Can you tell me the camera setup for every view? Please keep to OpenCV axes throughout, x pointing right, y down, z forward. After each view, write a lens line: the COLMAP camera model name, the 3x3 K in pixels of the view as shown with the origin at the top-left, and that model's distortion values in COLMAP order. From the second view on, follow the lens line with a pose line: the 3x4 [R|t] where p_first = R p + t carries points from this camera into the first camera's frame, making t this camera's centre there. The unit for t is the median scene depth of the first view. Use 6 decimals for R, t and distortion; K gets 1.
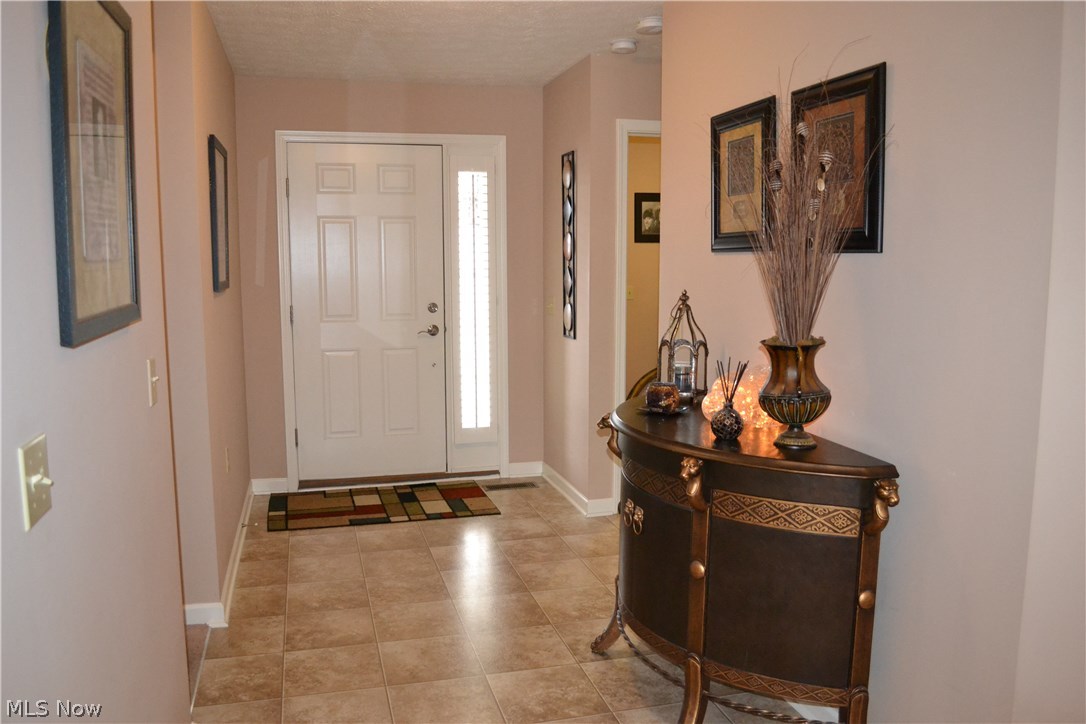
lens RADIAL K [[869.8, 0, 538.7], [0, 869.8, 373.6], [0, 0, 1]] dist [-0.079512, 0.009007]
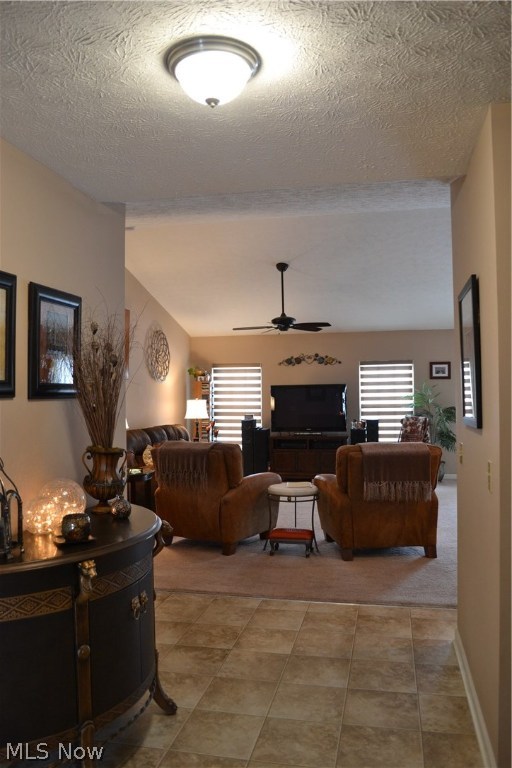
lens RADIAL K [[615.1, 0, 258.0], [0, 615.1, 383.1], [0, 0, 1]] dist [-0.079512, 0.009007]
pose [[-0.891562, 0.023918, 0.452267, -0.469262], [0.074111, 0.992849, 0.093589, -0.233623], [-0.446795, 0.116958, -0.886958, 1.733372]]
